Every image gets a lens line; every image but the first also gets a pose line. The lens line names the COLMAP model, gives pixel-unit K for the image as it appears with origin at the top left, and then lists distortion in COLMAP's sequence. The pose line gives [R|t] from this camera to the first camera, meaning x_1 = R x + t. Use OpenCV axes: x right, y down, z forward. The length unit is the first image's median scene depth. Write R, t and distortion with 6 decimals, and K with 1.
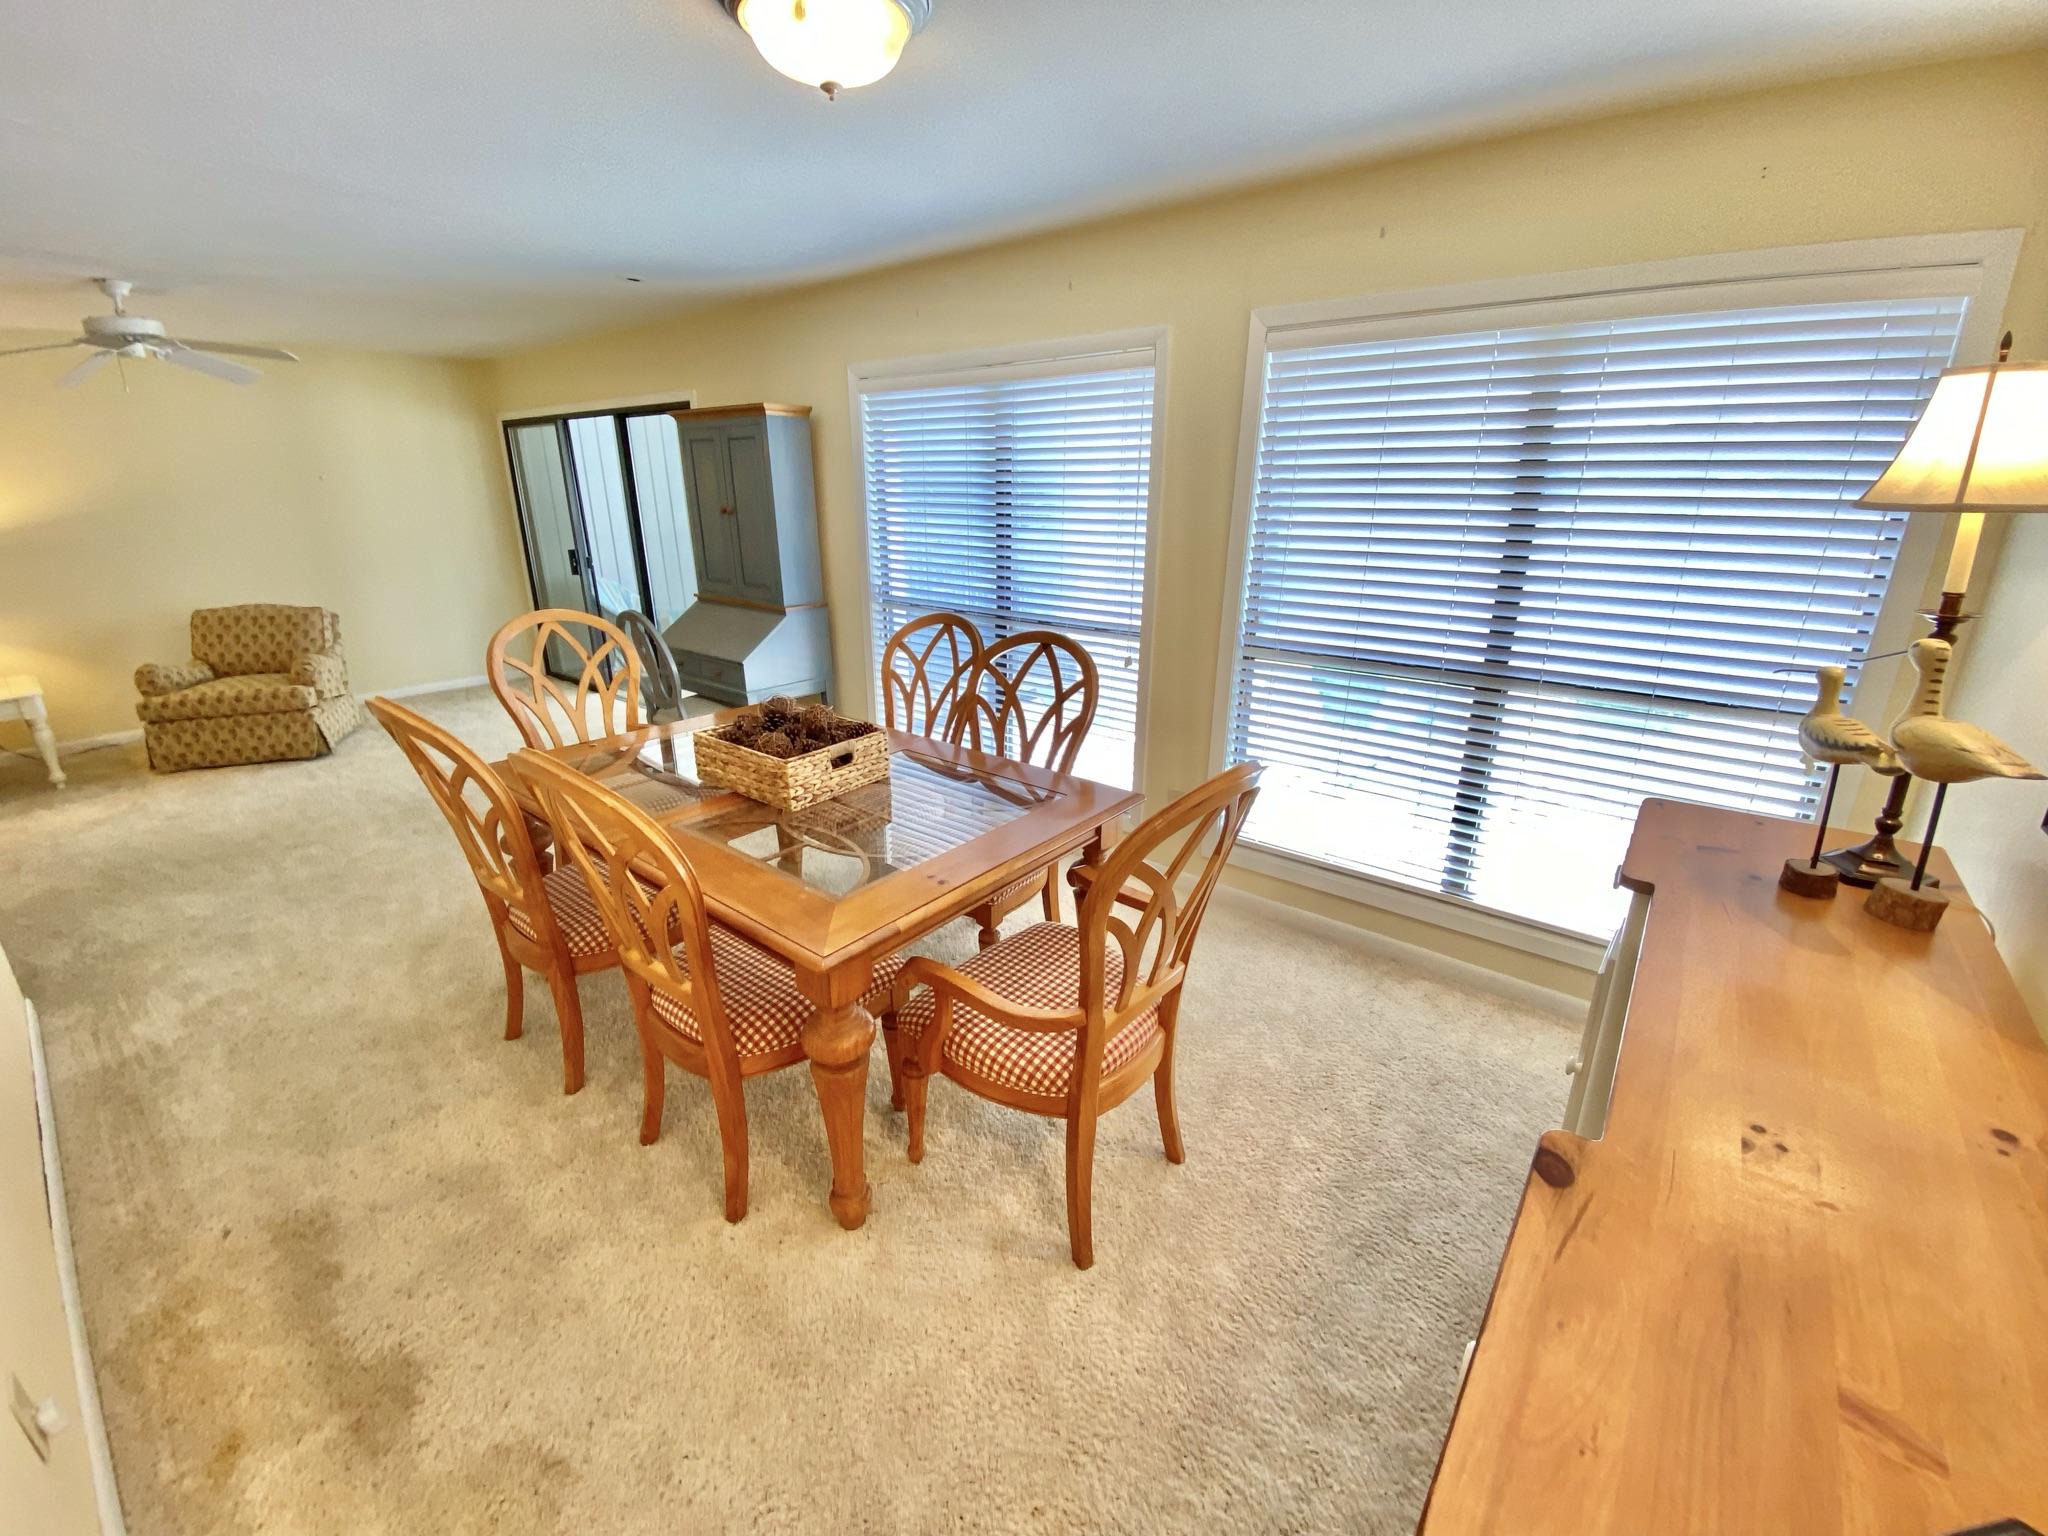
lens RADIAL K [[830.4, 0, 1031.4], [0, 830.4, 743.7], [0, 0, 1]] dist [0.008088, -0.019020]
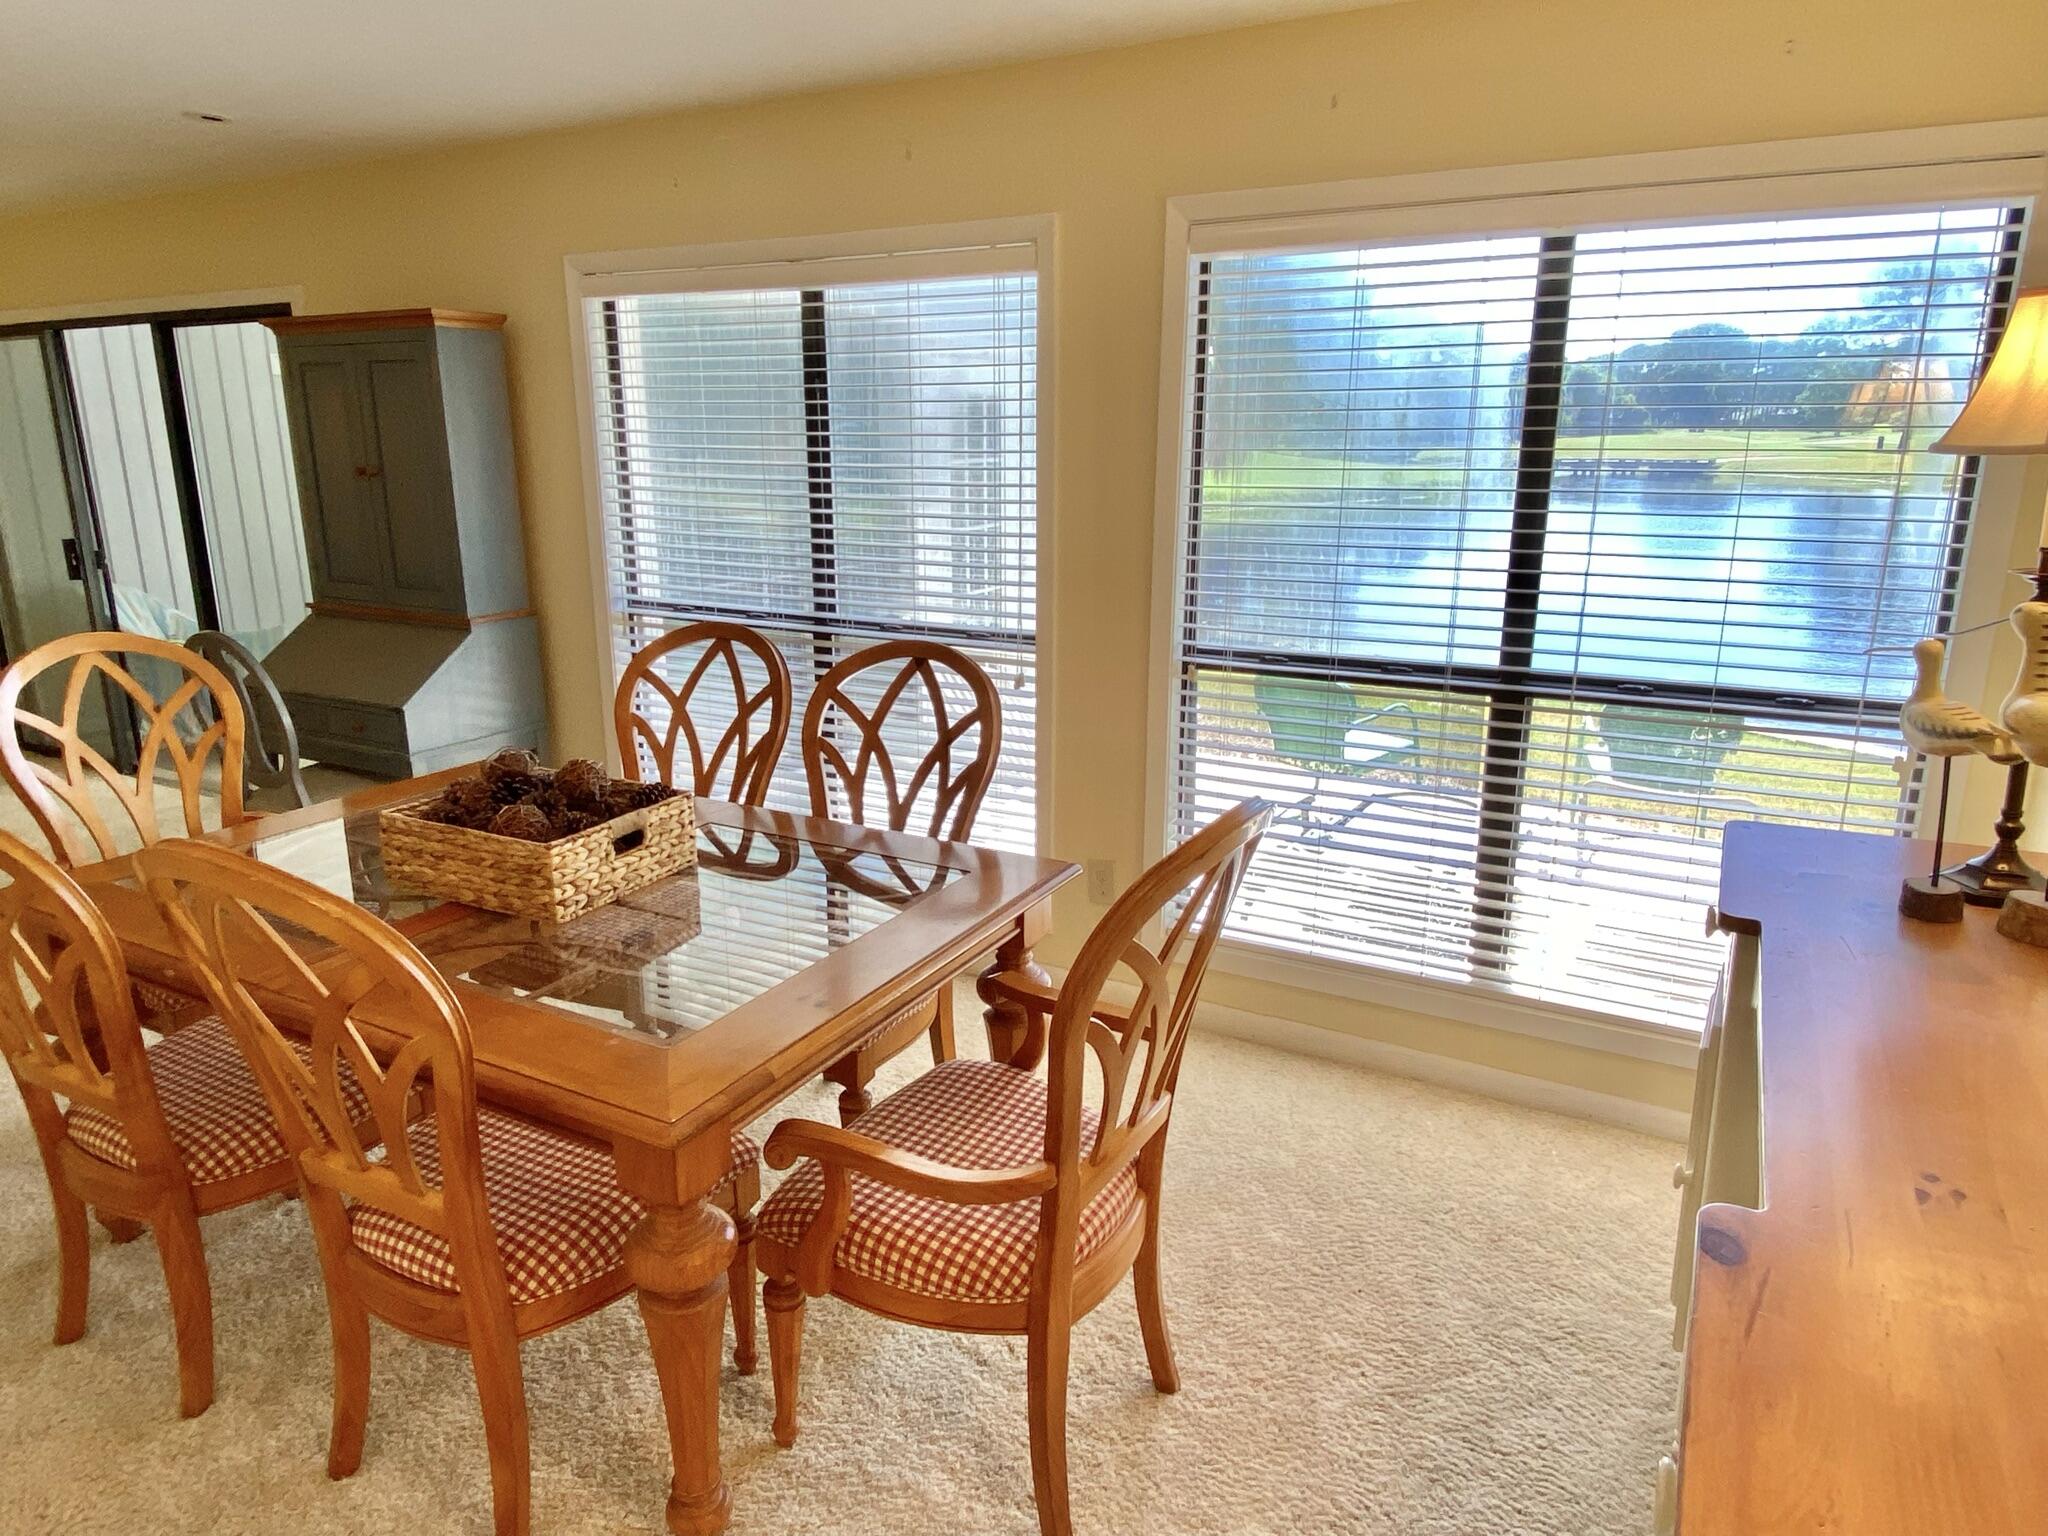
lens RADIAL K [[1287.5, 0, 1028.8], [0, 1287.5, 725.2], [0, 0, 1]] dist [0.008160, -0.022640]
pose [[0.982923, -0.044220, 0.178623, -0.102599], [0.057599, 0.995853, -0.070422, 0.019847], [-0.174768, 0.079508, 0.981394, -0.071428]]
